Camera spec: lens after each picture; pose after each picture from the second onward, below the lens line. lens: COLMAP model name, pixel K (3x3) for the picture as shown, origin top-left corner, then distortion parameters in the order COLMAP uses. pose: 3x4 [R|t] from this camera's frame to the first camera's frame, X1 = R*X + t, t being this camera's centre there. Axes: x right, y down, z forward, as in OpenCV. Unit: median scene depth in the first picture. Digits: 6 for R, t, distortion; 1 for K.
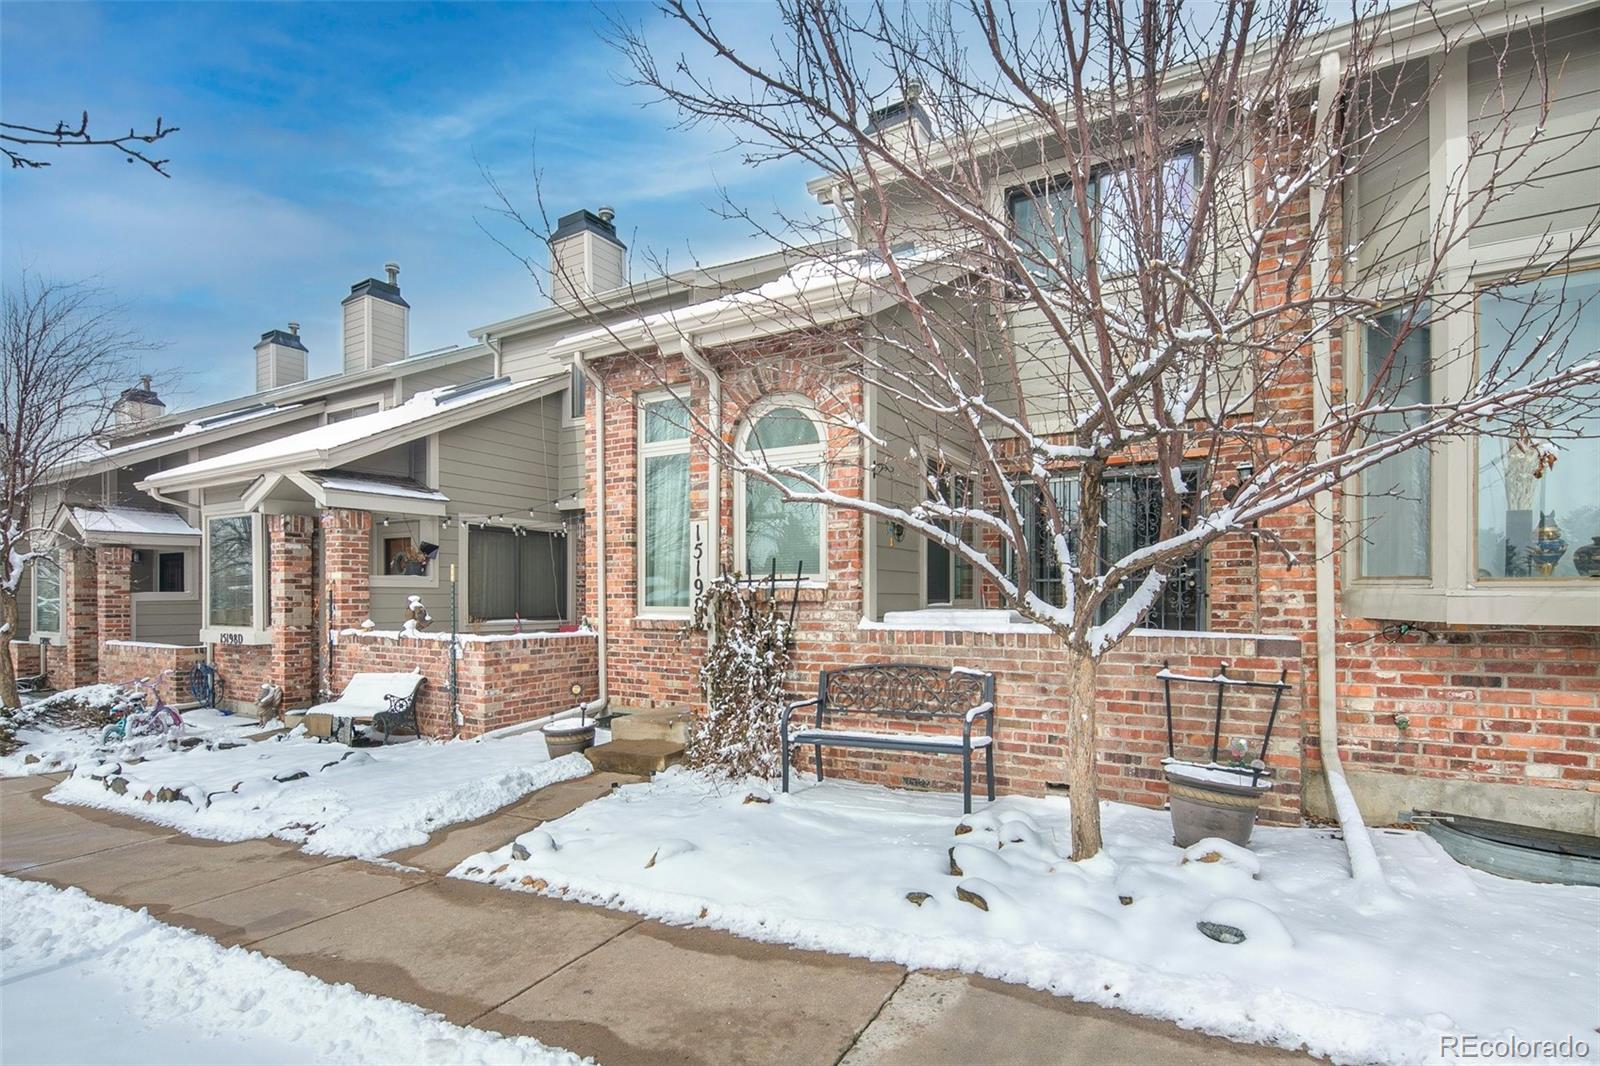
lens RADIAL K [[774.4, 0, 781.3], [0, 774.4, 599.5], [0, 0, 1]] dist [0.005394, -0.003127]
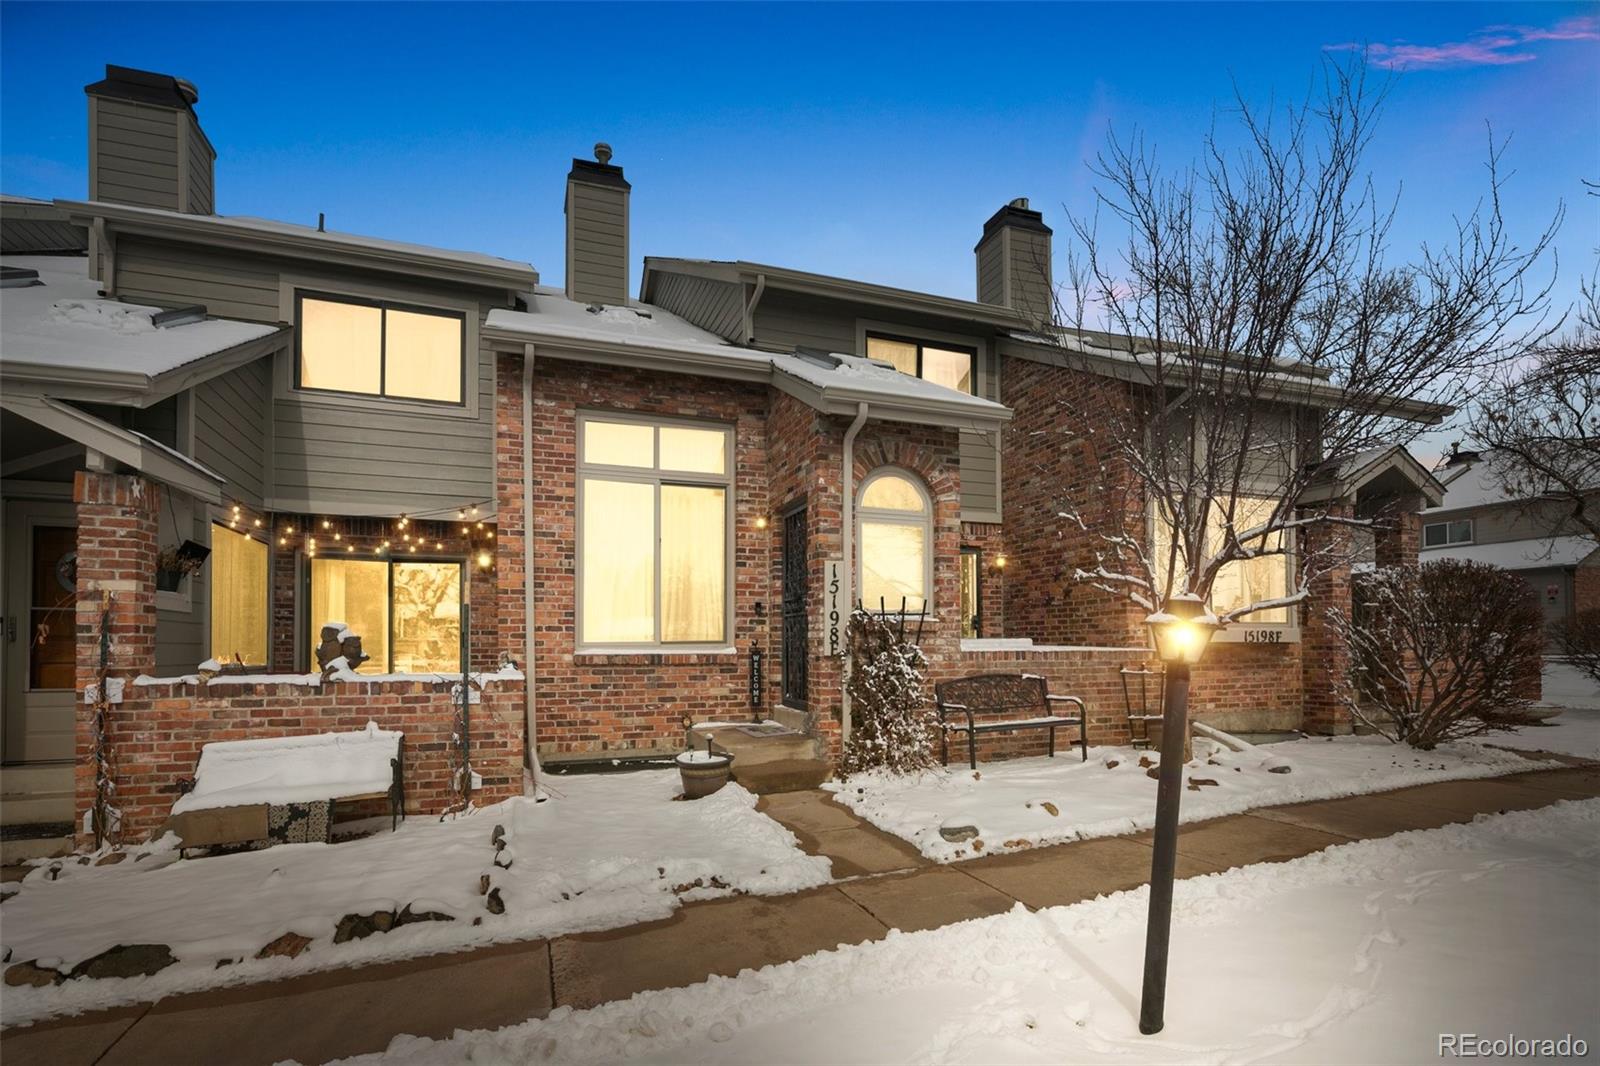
lens RADIAL K [[774.4, 0, 806.8], [0, 774.4, 640.0], [0, 0, 1]] dist [0.005394, -0.003127]
pose [[0.626833, 0.006235, 0.779128, -0.927520], [0.005924, 0.999901, -0.012768, 0.027439], [-0.779131, 0.012619, 0.626734, 0.284963]]
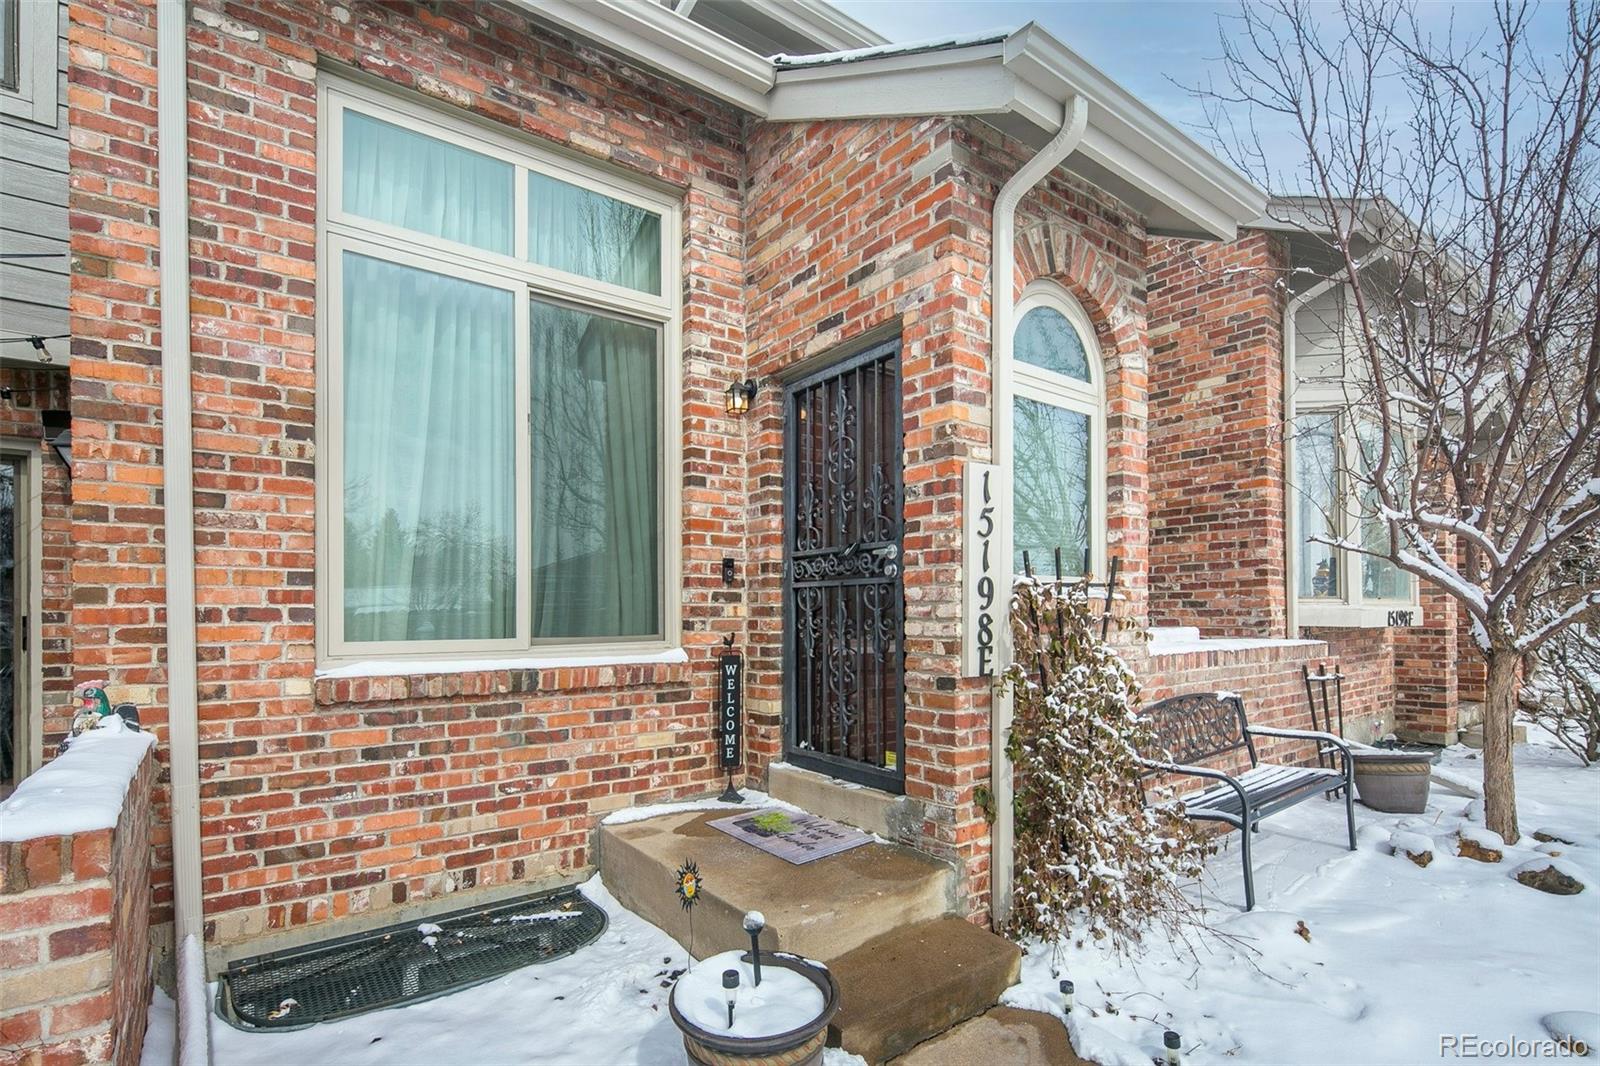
lens RADIAL K [[774.4, 0, 812.5], [0, 774.4, 611.0], [0, 0, 1]] dist [0.005394, -0.003127]
pose [[0.370821, 0.002240, 0.928702, -0.565786], [0.010396, 0.999924, -0.006563, -0.001871], [-0.928646, 0.012088, 0.370769, 0.830110]]
